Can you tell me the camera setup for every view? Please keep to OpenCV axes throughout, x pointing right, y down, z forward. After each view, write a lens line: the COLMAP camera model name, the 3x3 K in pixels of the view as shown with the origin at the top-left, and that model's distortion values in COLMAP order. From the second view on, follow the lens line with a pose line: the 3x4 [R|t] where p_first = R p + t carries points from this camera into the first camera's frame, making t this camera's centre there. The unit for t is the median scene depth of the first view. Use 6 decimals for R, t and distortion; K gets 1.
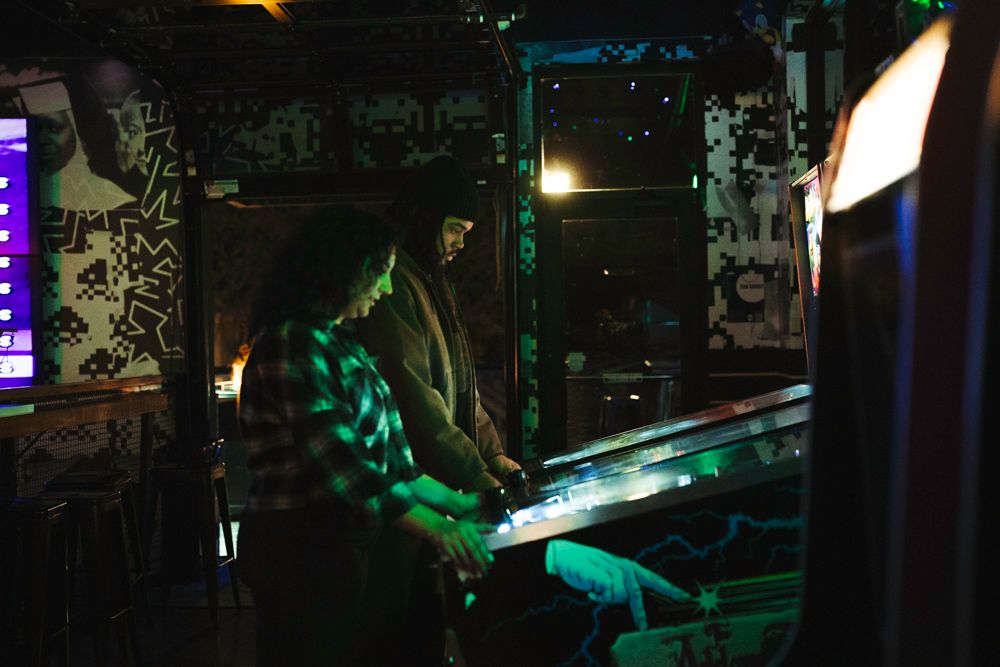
lens RADIAL K [[1362.9, 0, 500.0], [0, 1362.9, 333.5], [0, 0, 1]] dist [-0.121118, 0.894656]
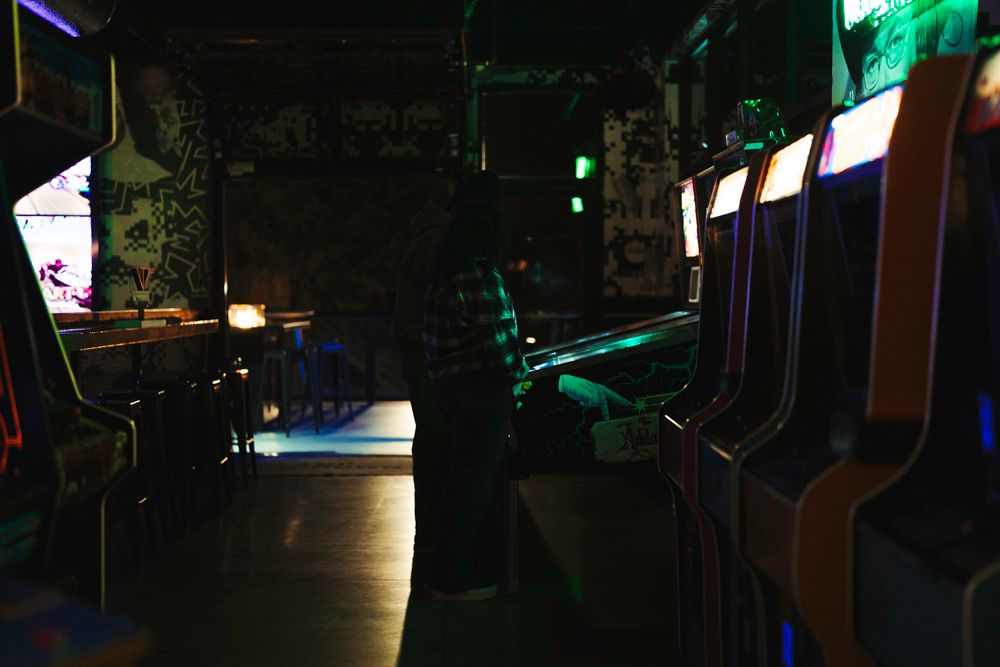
lens RADIAL K [[1362.9, 0, 500.0], [0, 1362.9, 333.5], [0, 0, 1]] dist [-0.121118, 0.894656]
pose [[0.993939, 0.014372, 0.108989, -0.098757], [-0.017116, 0.999559, 0.024282, 0.017436], [-0.108592, -0.026000, 0.993746, -0.349848]]
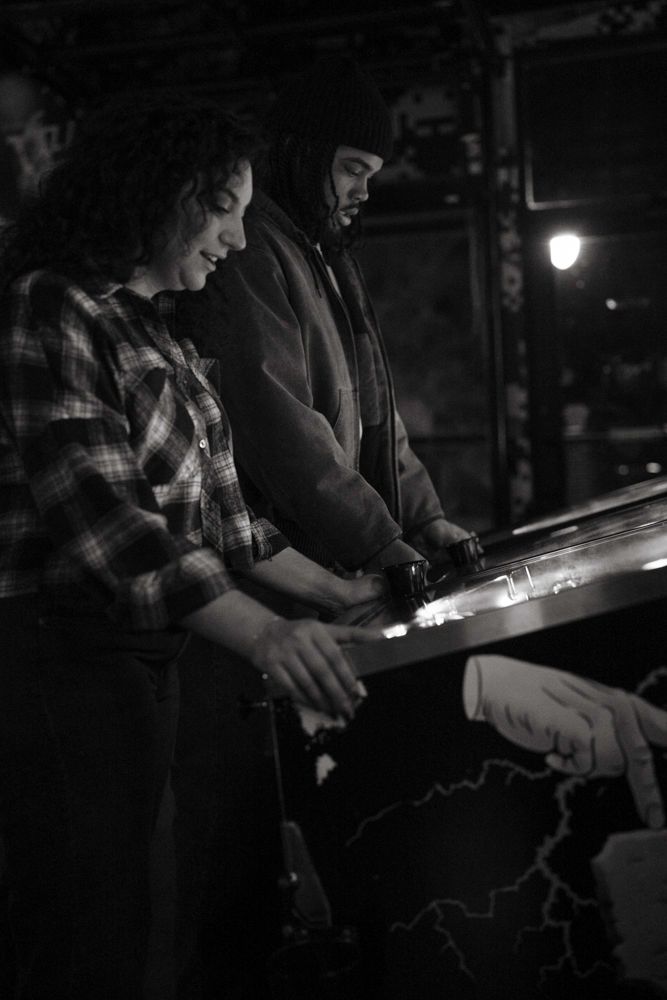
lens RADIAL K [[1362.9, 0, 347.3], [0, 1362.9, 520.3], [0, 0, 1]] dist [-0.121118, 0.894656]
pose [[0.991770, -0.025710, -0.125424, 0.021114], [0.034234, 0.997213, 0.066282, 0.023984], [0.123371, -0.070031, 0.989887, 0.179923]]
